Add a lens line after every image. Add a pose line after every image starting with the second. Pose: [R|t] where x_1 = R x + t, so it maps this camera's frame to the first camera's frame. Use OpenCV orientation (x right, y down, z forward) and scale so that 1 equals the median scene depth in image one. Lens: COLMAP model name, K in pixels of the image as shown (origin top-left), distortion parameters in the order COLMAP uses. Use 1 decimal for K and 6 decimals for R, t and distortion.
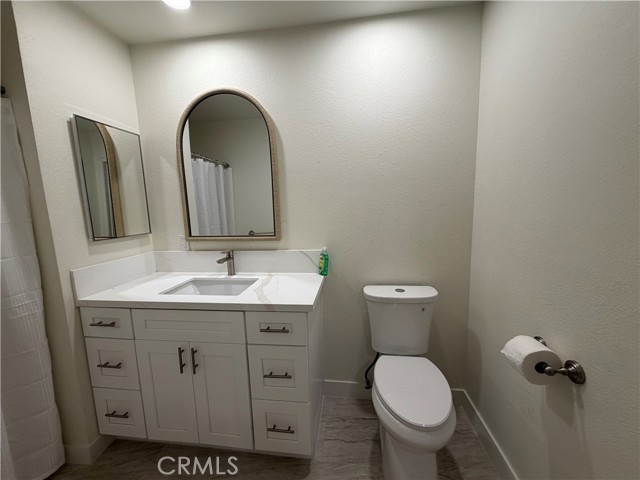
lens RADIAL K [[256.4, 0, 320.0], [0, 256.4, 240.4], [0, 0, 1]] dist [-0.002045, 0.000000]
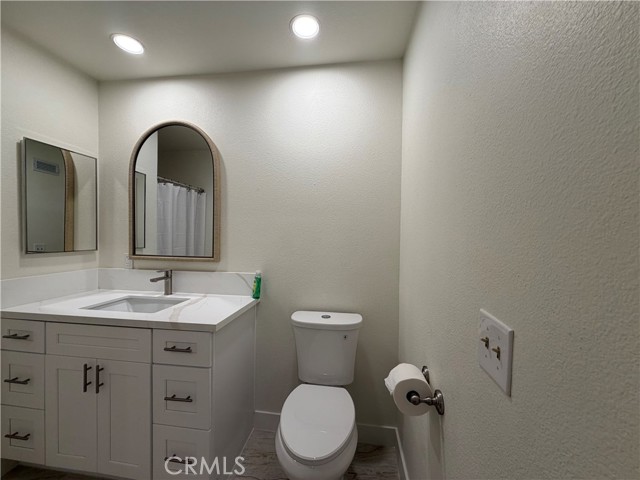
lens RADIAL K [[256.4, 0, 320.8], [0, 256.4, 239.4], [0, 0, 1]] dist [-0.002045, 0.000000]
pose [[0.999112, 0.041686, -0.006176, 0.281537], [-0.042124, 0.992063, -0.118474, 0.015096], [0.001189, 0.118629, 0.992938, -0.030668]]
